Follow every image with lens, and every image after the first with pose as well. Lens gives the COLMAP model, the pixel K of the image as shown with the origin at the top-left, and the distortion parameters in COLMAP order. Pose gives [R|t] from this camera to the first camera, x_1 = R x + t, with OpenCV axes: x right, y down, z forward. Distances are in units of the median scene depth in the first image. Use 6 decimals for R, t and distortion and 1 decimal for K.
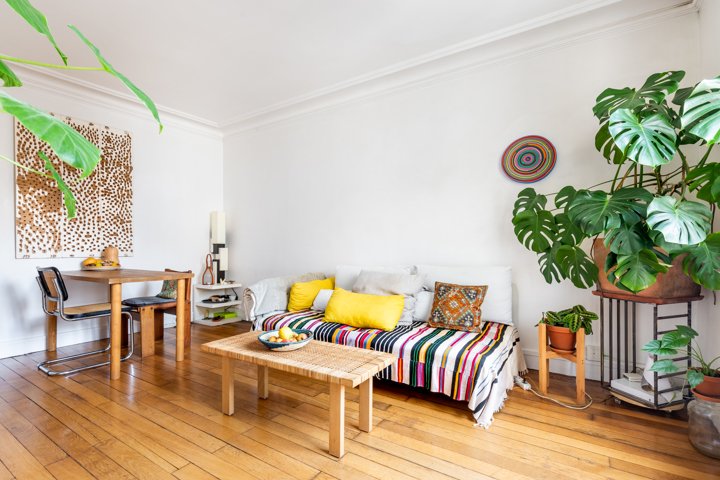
lens RADIAL K [[333.2, 0, 362.9], [0, 333.2, 246.1], [0, 0, 1]] dist [0.002764, 0.000599]
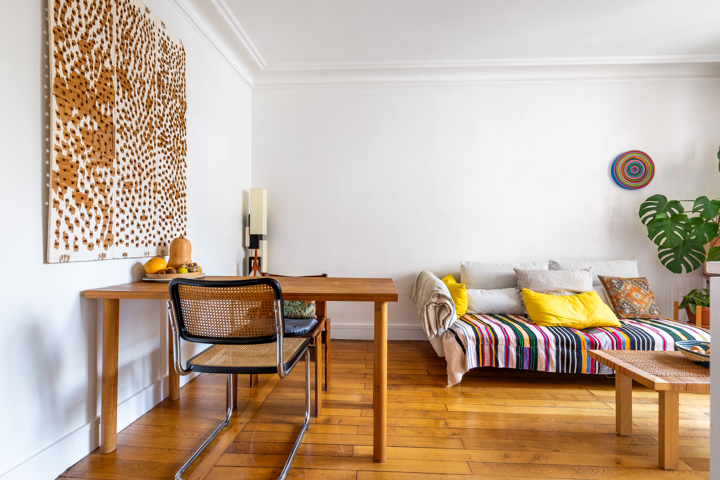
lens RADIAL K [[340.1, 0, 339.5], [0, 340.1, 238.7], [0, 0, 1]] dist [0.001364, 0.000212]
pose [[0.867664, 0.011059, 0.497027, -0.891054], [-0.011639, 0.999930, -0.001931, 0.001186], [-0.497014, -0.004109, 0.867733, 0.402893]]
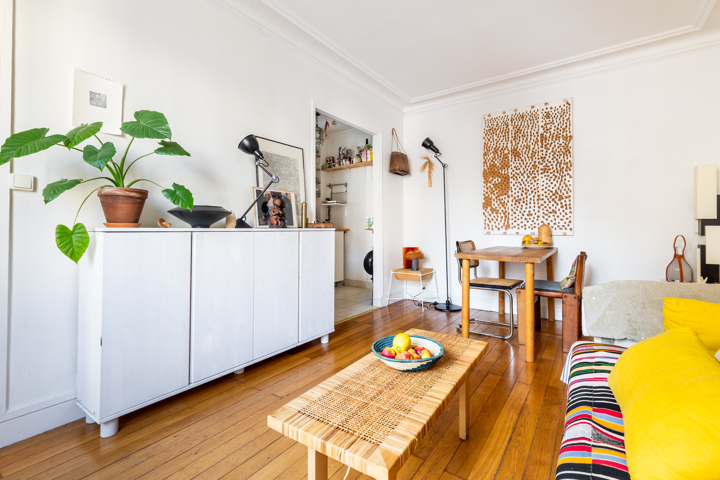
lens RADIAL K [[343.0, 0, 359.1], [0, 343.0, 225.3], [0, 0, 1]] dist [0.001138, 0.000155]
pose [[-0.033367, -0.008554, -0.999407, 0.293376], [0.001039, 0.999963, -0.008593, 0.012968], [0.999443, -0.001326, -0.033357, 0.543753]]
